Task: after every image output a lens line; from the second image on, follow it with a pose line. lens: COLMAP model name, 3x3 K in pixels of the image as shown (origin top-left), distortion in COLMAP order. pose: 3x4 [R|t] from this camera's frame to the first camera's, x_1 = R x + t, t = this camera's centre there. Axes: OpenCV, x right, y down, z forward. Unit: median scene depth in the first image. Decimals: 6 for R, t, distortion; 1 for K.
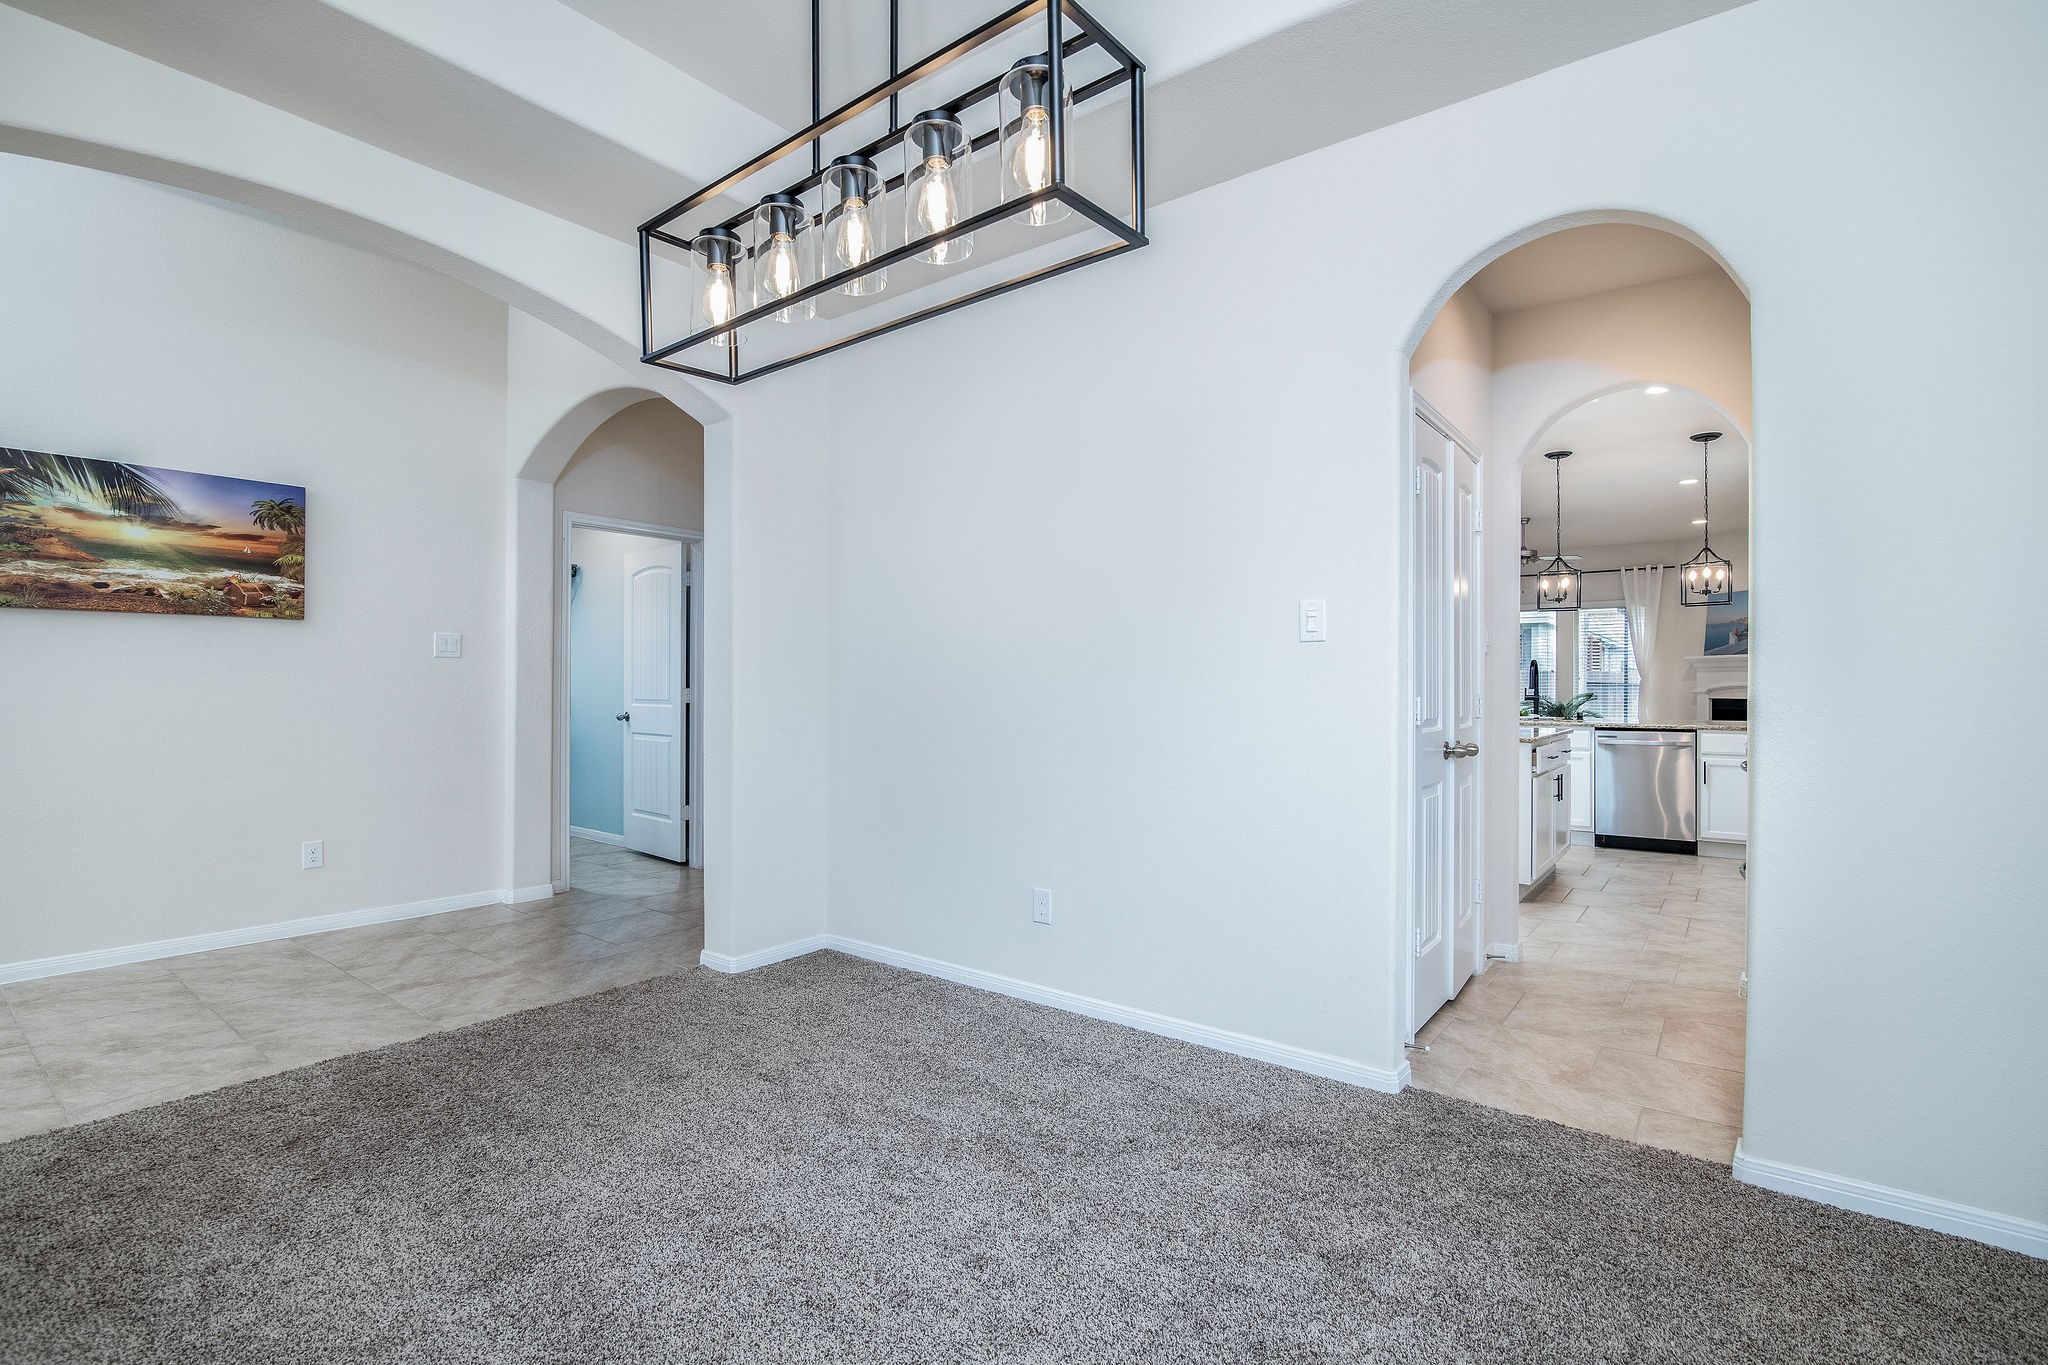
lens RADIAL K [[936.9, 0, 1029.6], [0, 936.9, 684.0], [0, 0, 1]] dist [-0.012088, -0.000043]
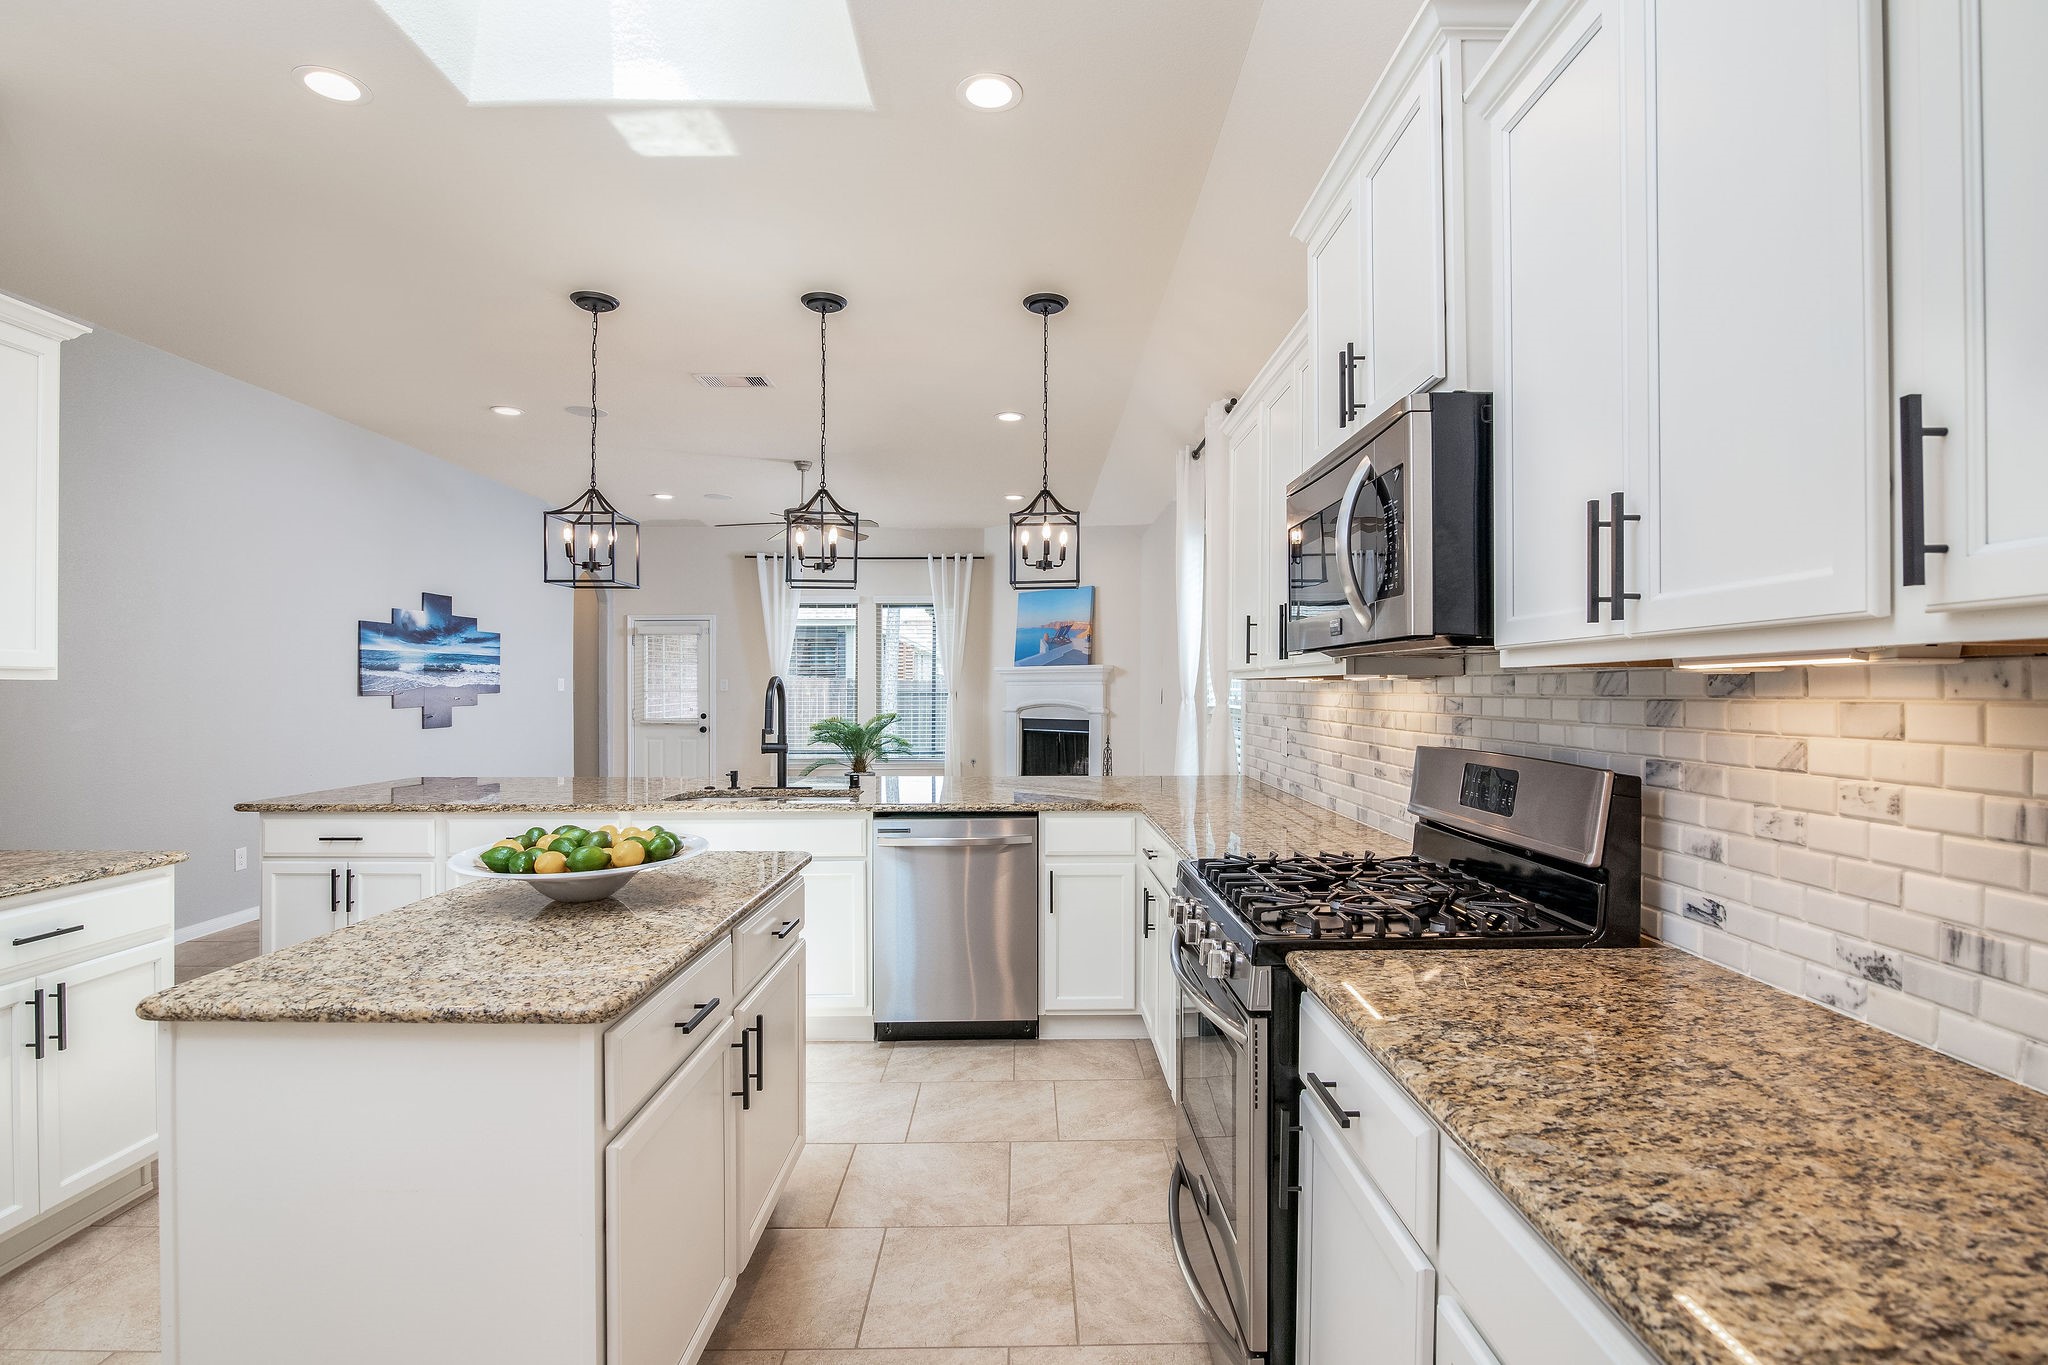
lens RADIAL K [[936.9, 0, 1019.6], [0, 936.9, 684.0], [0, 0, 1]] dist [-0.012088, -0.000043]
pose [[0.791206, 0.002965, 0.611542, 0.351201], [-0.003477, 0.999994, -0.000349, -0.022685], [-0.611539, -0.001850, 0.791212, 0.539935]]
